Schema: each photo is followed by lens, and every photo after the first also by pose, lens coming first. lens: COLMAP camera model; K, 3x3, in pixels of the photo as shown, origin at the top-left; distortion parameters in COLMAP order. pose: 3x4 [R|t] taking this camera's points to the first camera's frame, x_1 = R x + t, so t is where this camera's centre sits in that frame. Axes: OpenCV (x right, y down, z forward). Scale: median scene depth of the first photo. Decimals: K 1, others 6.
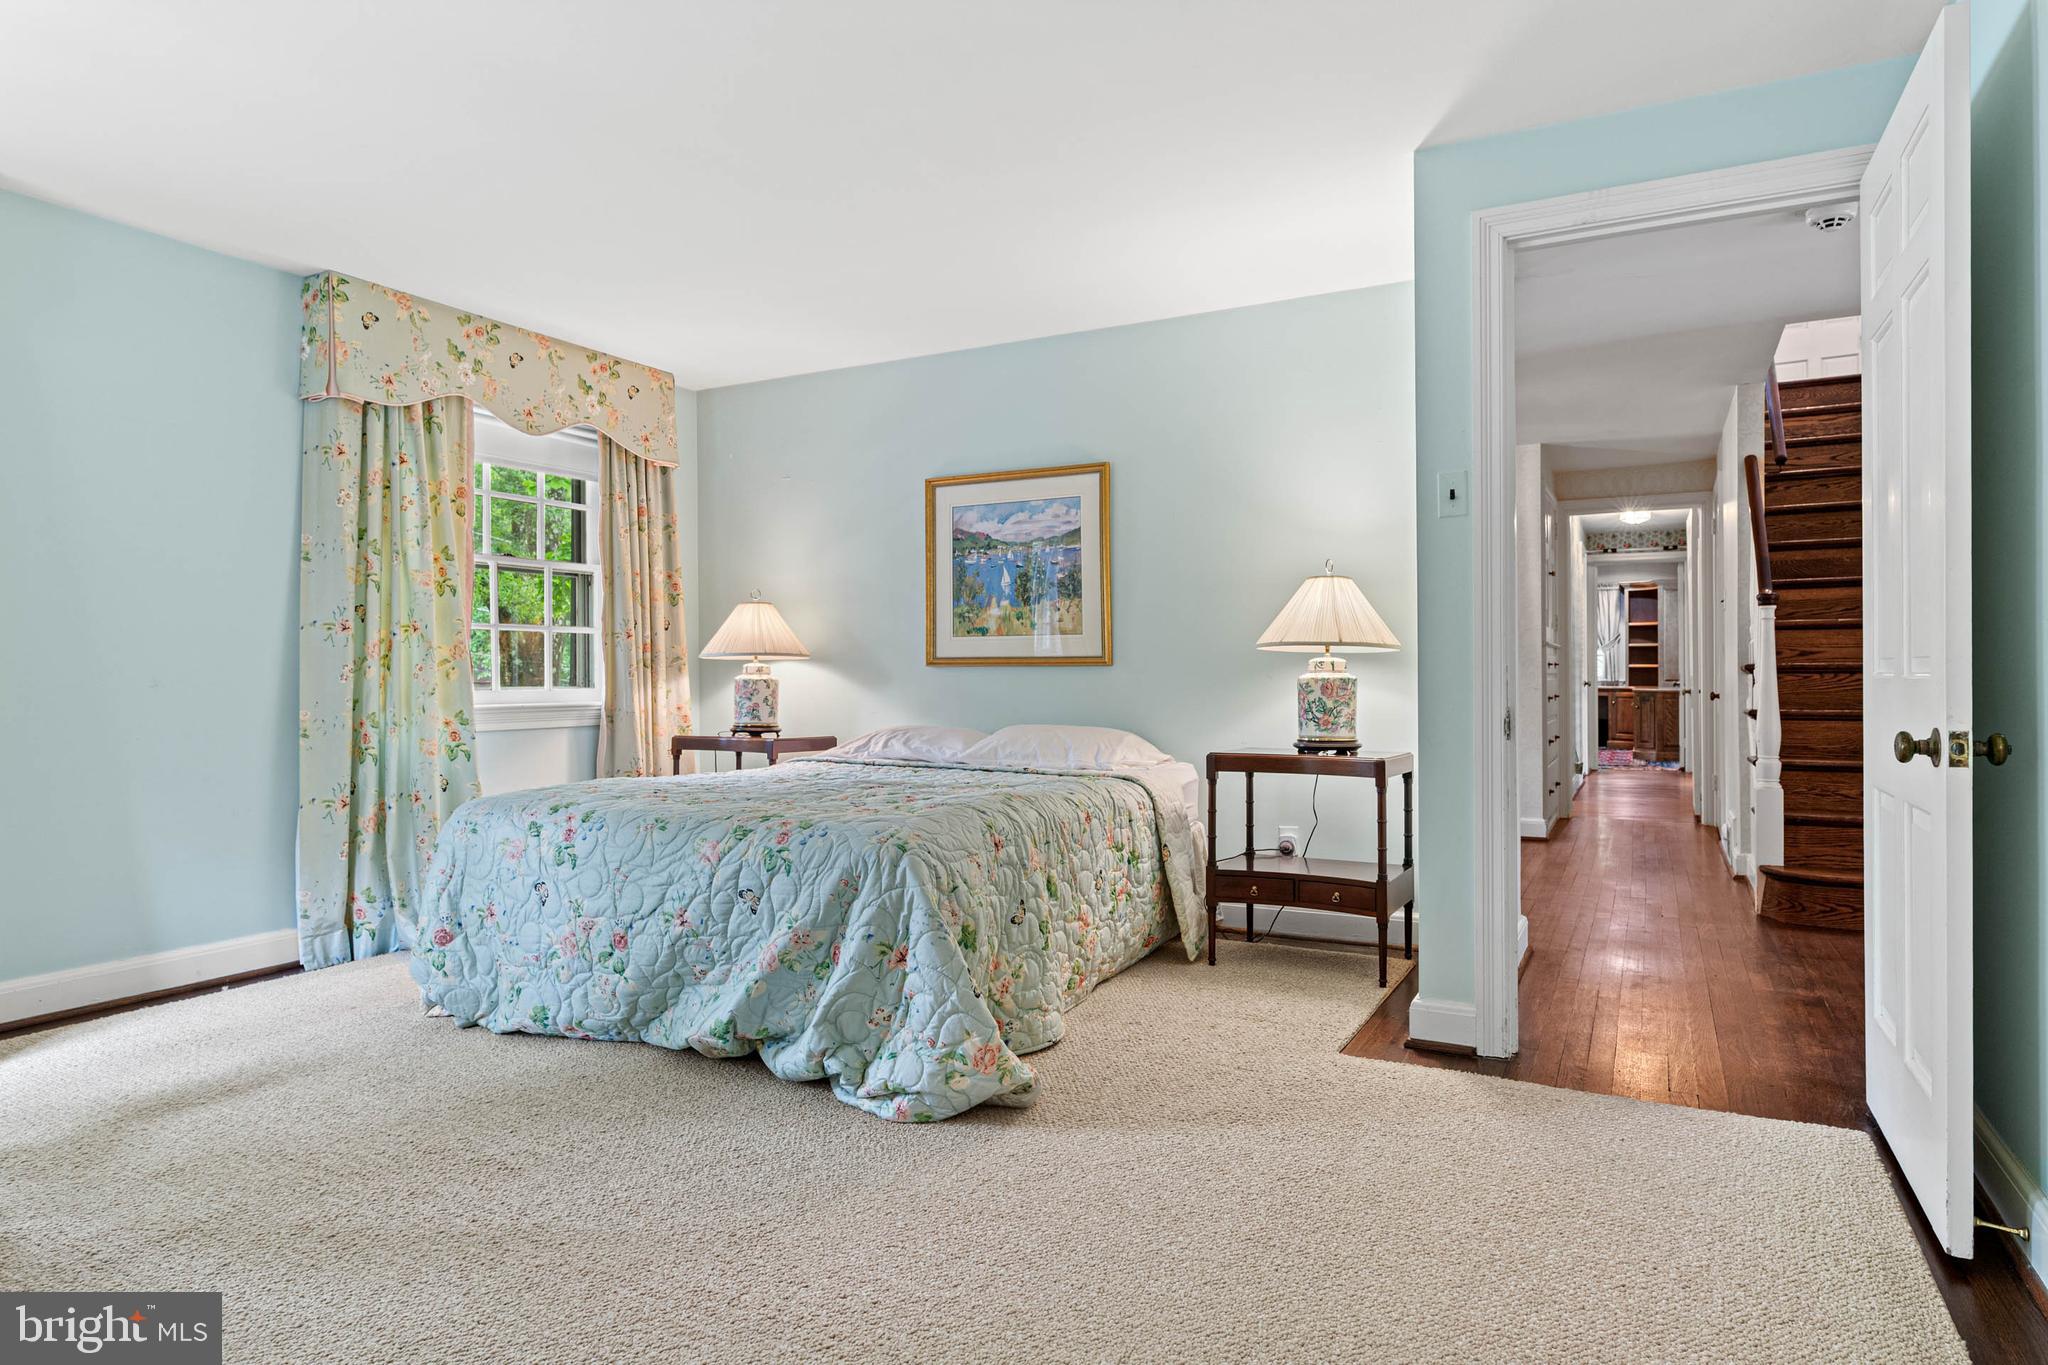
lens RADIAL K [[1186.6, 0, 1020.5], [0, 1186.6, 670.9], [0, 0, 1]] dist [0.000830, 0.000653]
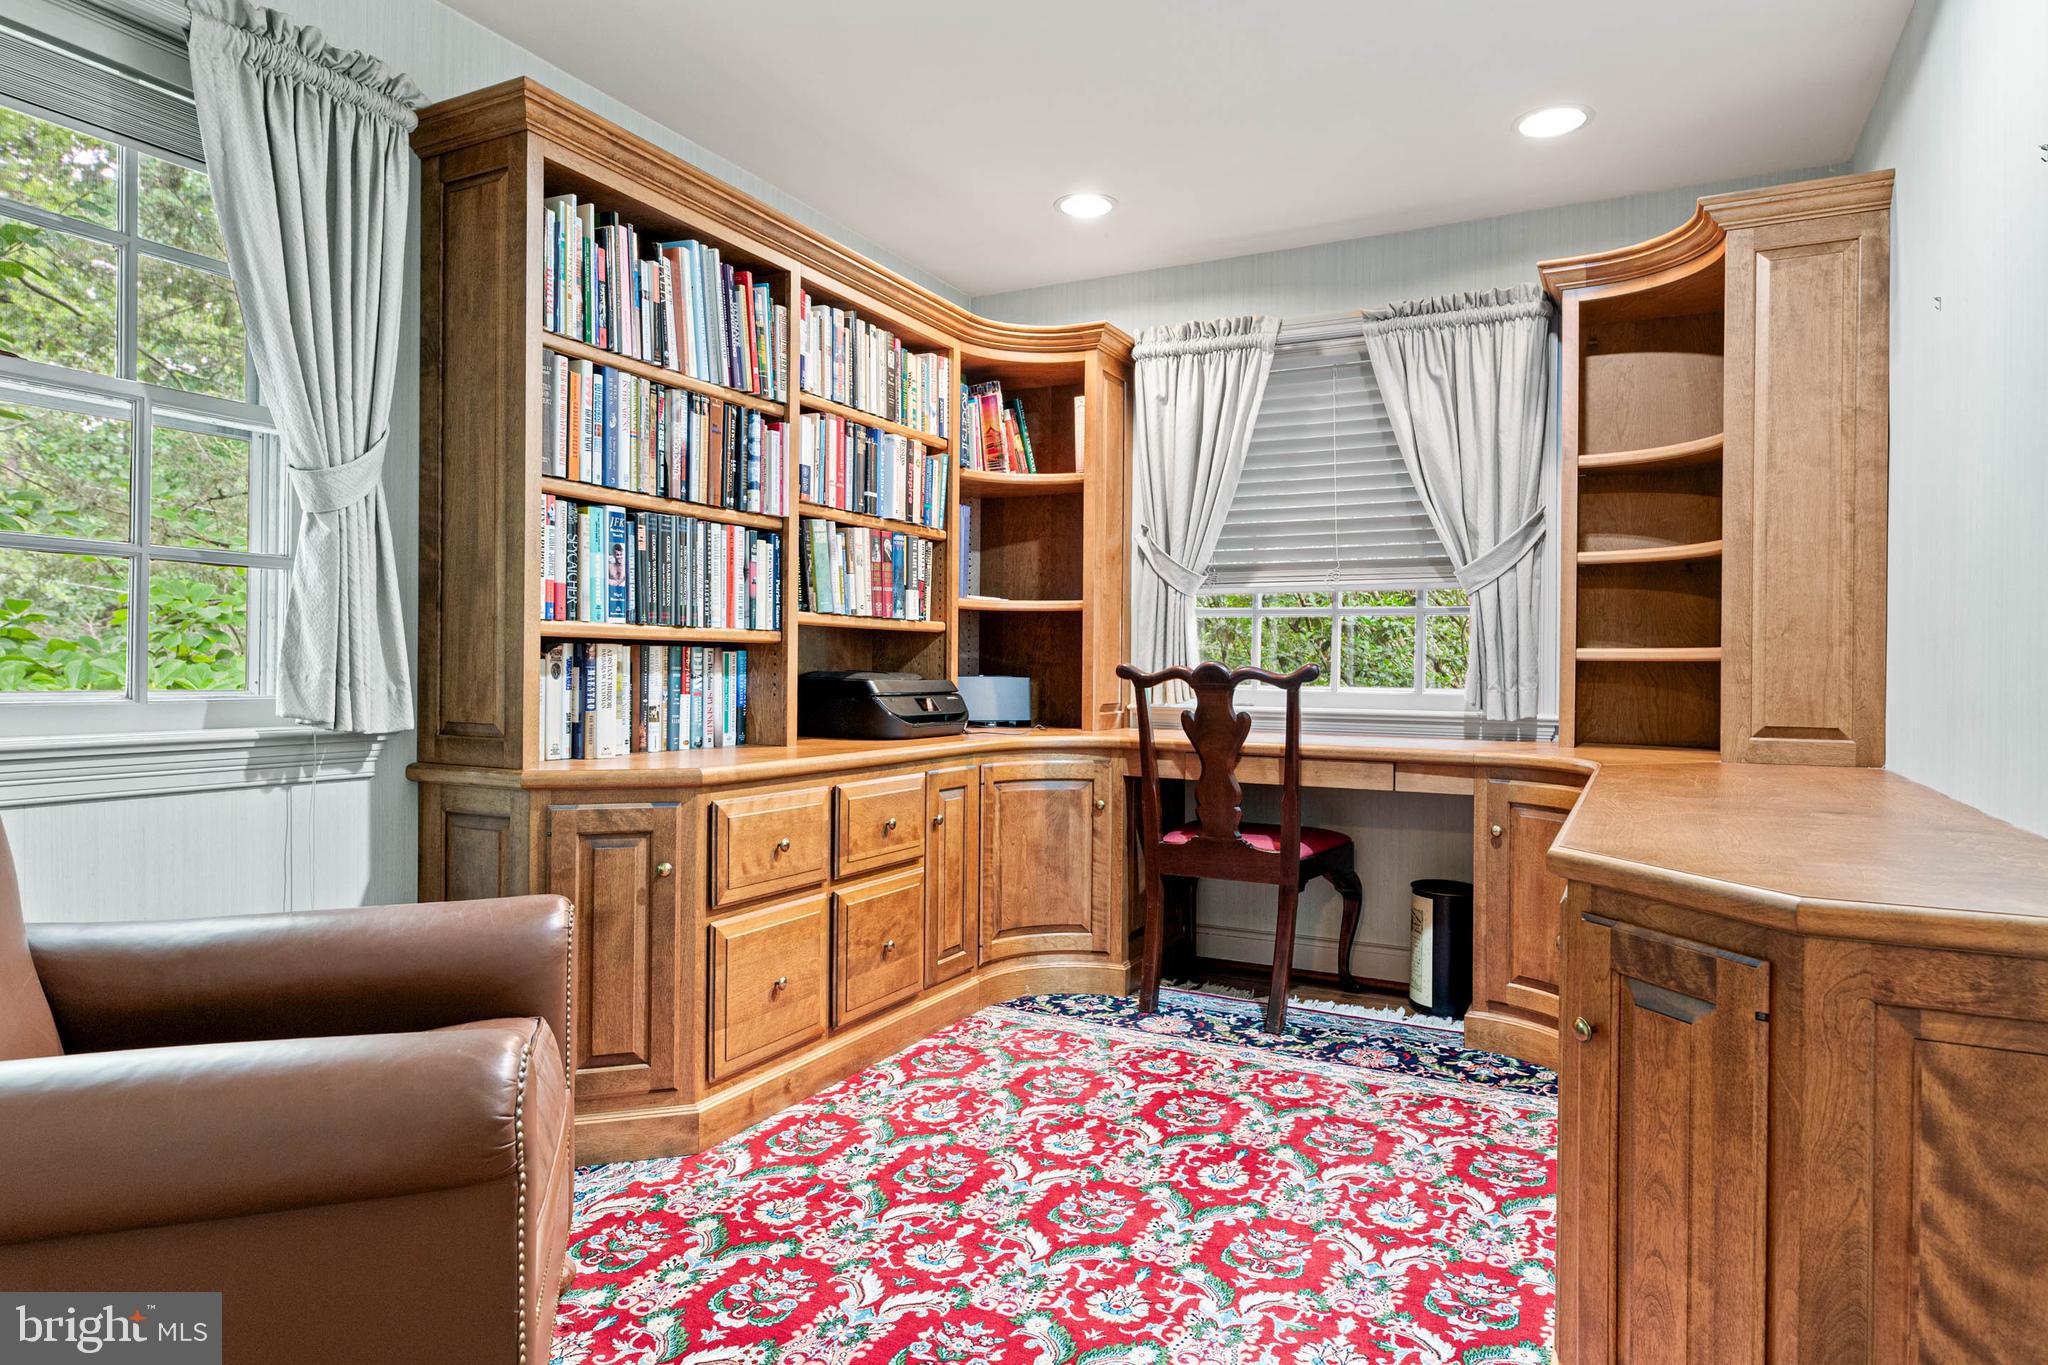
lens RADIAL K [[1186.6, 0, 1023.5], [0, 1186.6, 673.4], [0, 0, 1]] dist [0.000830, 0.000653]
pose [[0.999930, 0.010104, 0.006131, 0.496091], [-0.010151, 0.999920, 0.007604, -0.001344], [-0.006054, -0.007665, 0.999952, 0.948252]]
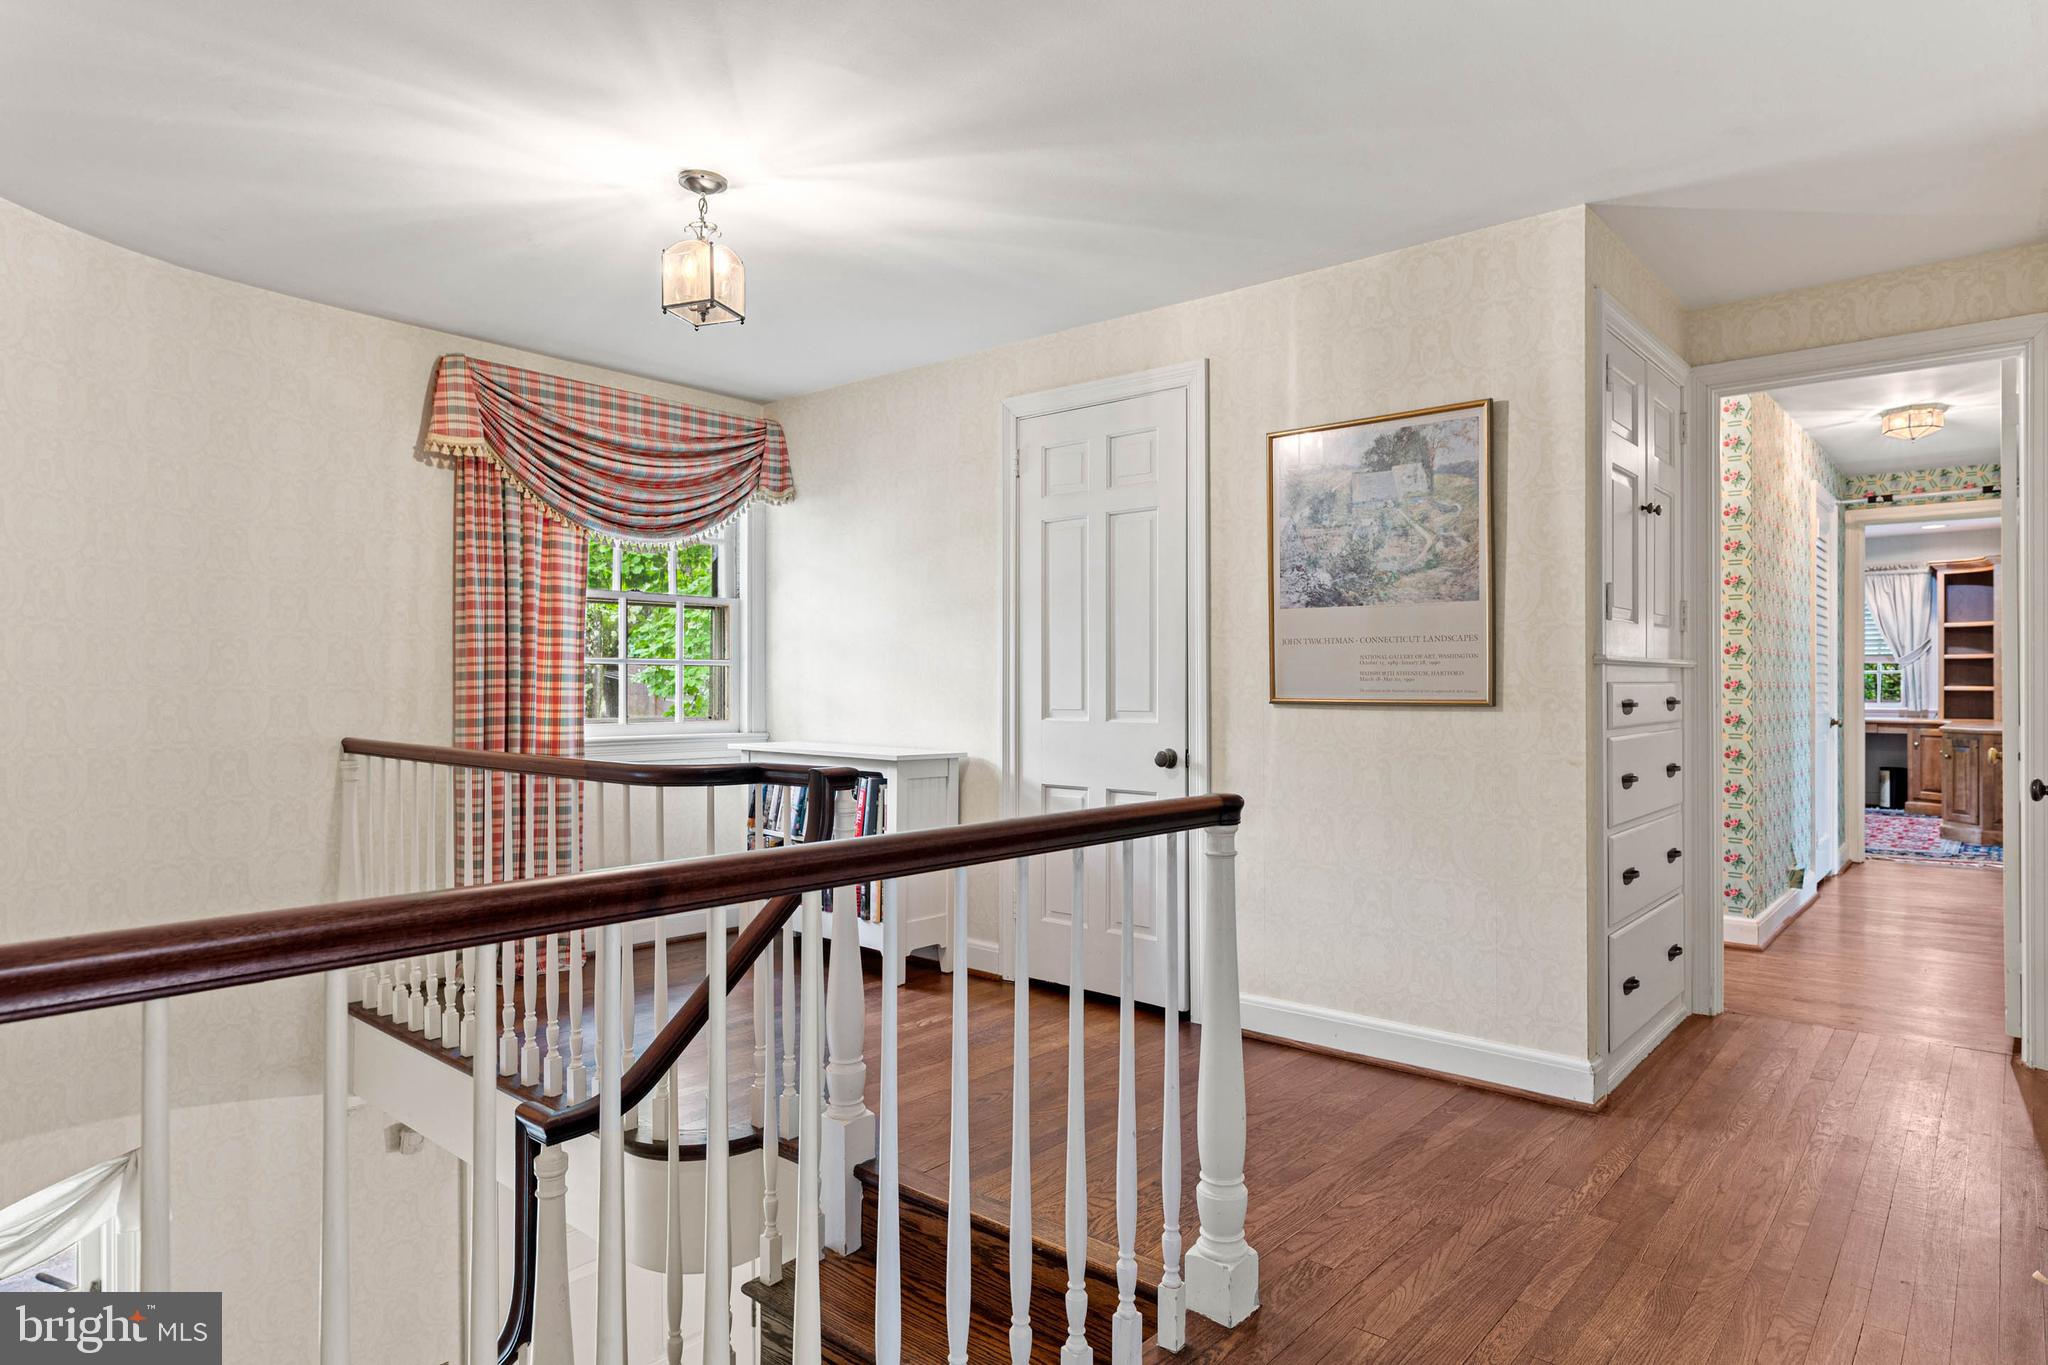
lens RADIAL K [[1186.6, 0, 1025.1], [0, 1186.6, 685.4], [0, 0, 1]] dist [0.000830, 0.000653]
pose [[0.976964, 0.003003, -0.213384, 0.186756], [-0.002236, 0.999990, 0.003835, -0.008494], [0.213394, -0.003269, 0.976961, 0.298513]]
